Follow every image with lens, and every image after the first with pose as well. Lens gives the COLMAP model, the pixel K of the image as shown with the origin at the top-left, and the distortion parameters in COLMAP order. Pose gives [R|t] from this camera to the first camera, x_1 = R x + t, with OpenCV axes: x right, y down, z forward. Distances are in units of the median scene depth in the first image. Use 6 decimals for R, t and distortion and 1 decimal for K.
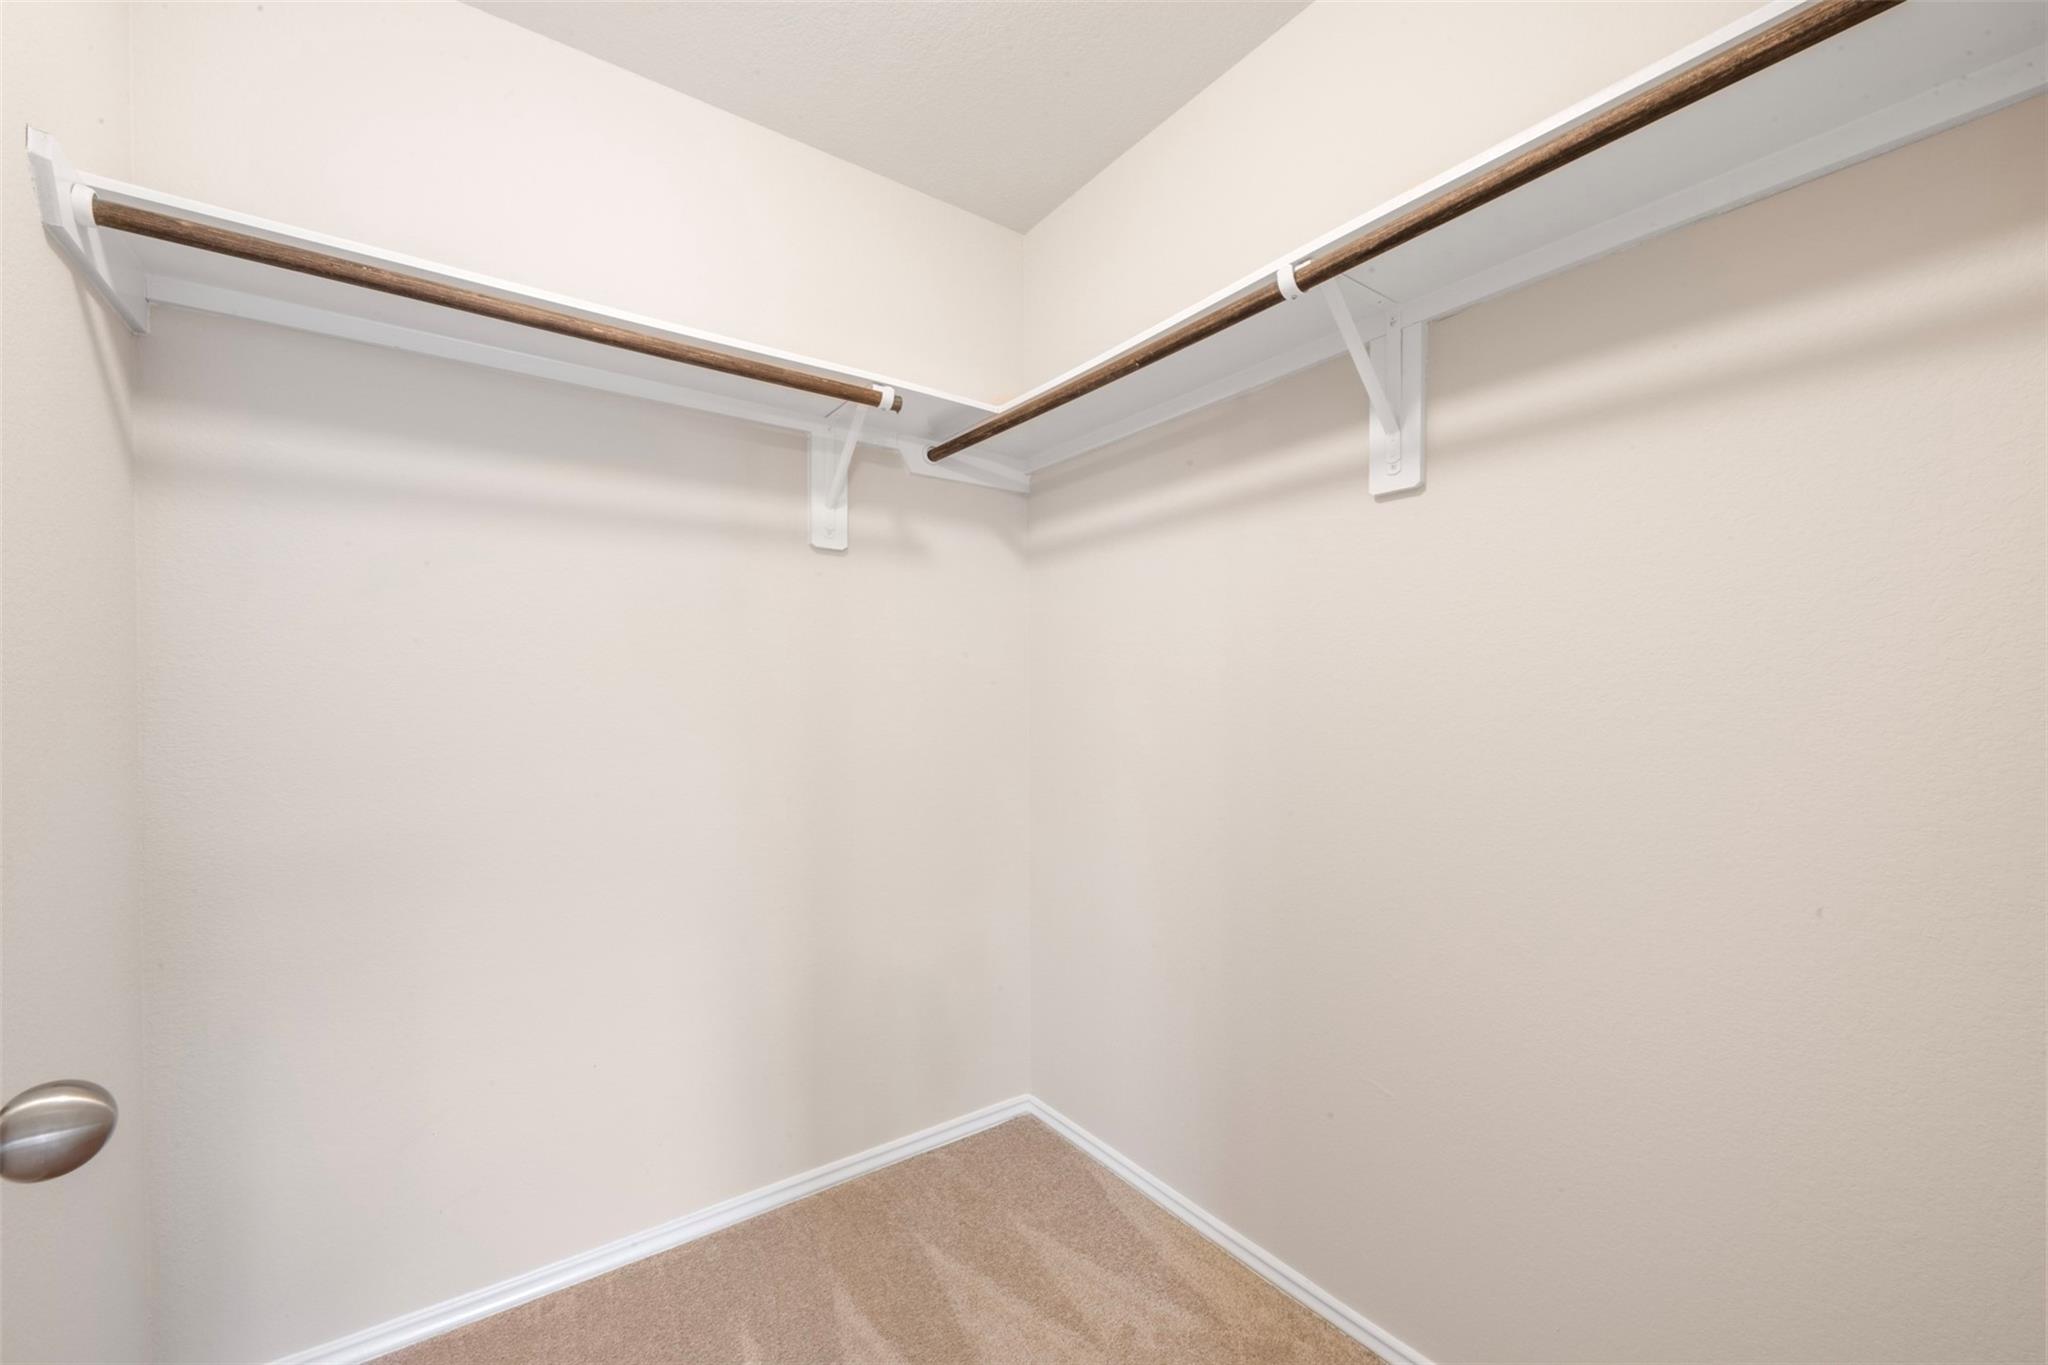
lens RADIAL K [[807.0, 0, 1030.4], [0, 807.0, 703.6], [0, 0, 1]] dist [0.000307, 0.000308]
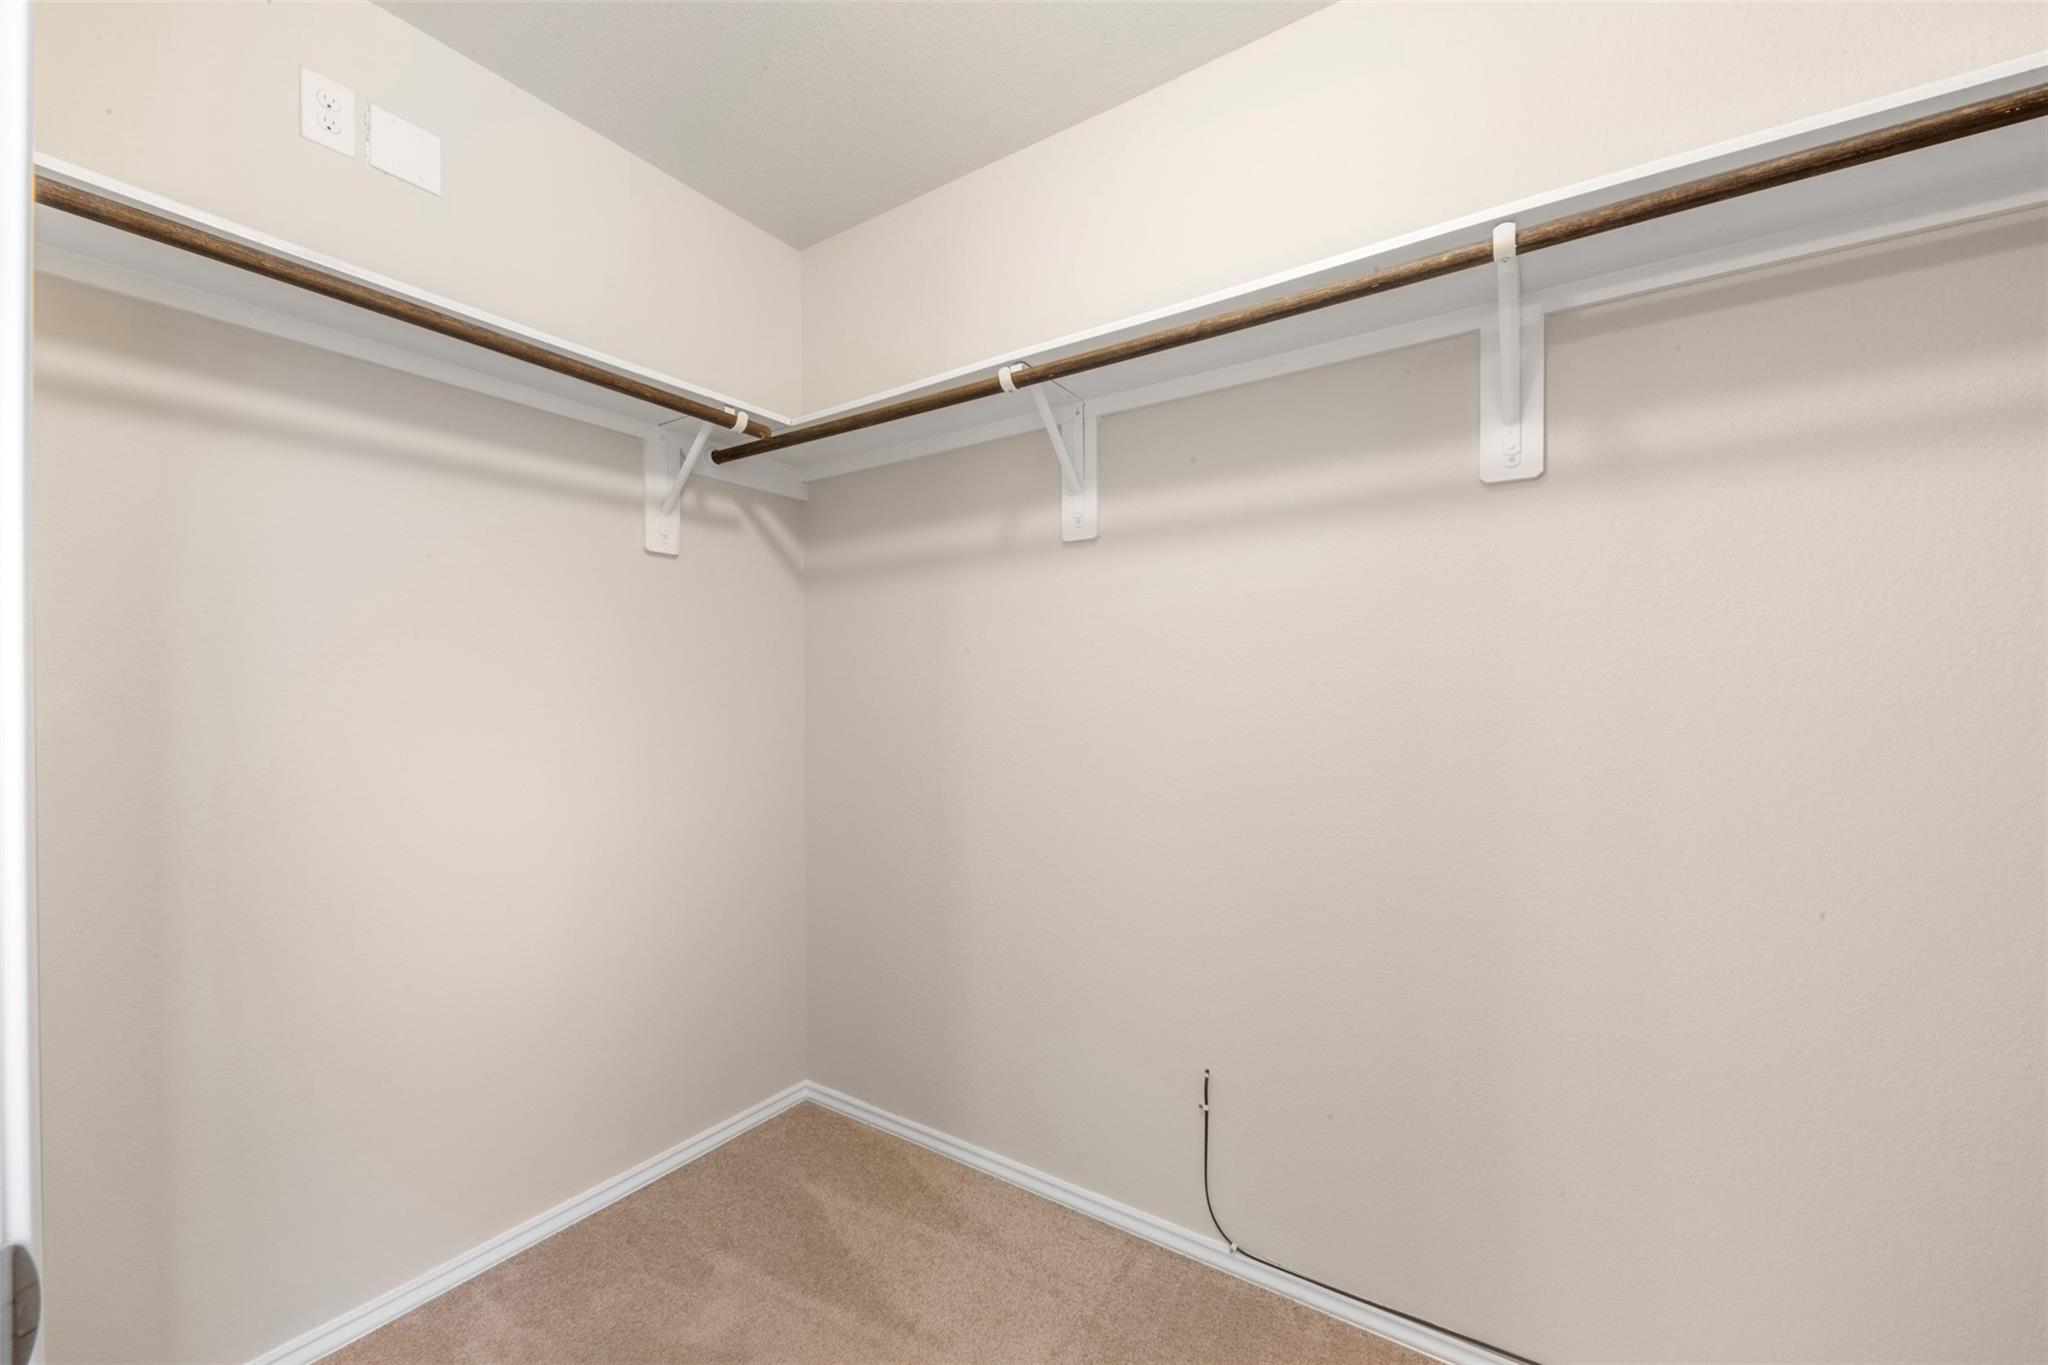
lens RADIAL K [[807.0, 0, 1015.3], [0, 807.0, 680.1], [0, 0, 1]] dist [0.000307, 0.000308]
pose [[0.941346, 0.009344, 0.337314, -0.181950], [0.000221, 0.999599, -0.028305, 0.001137], [-0.337443, 0.026720, 0.940967, -0.133119]]
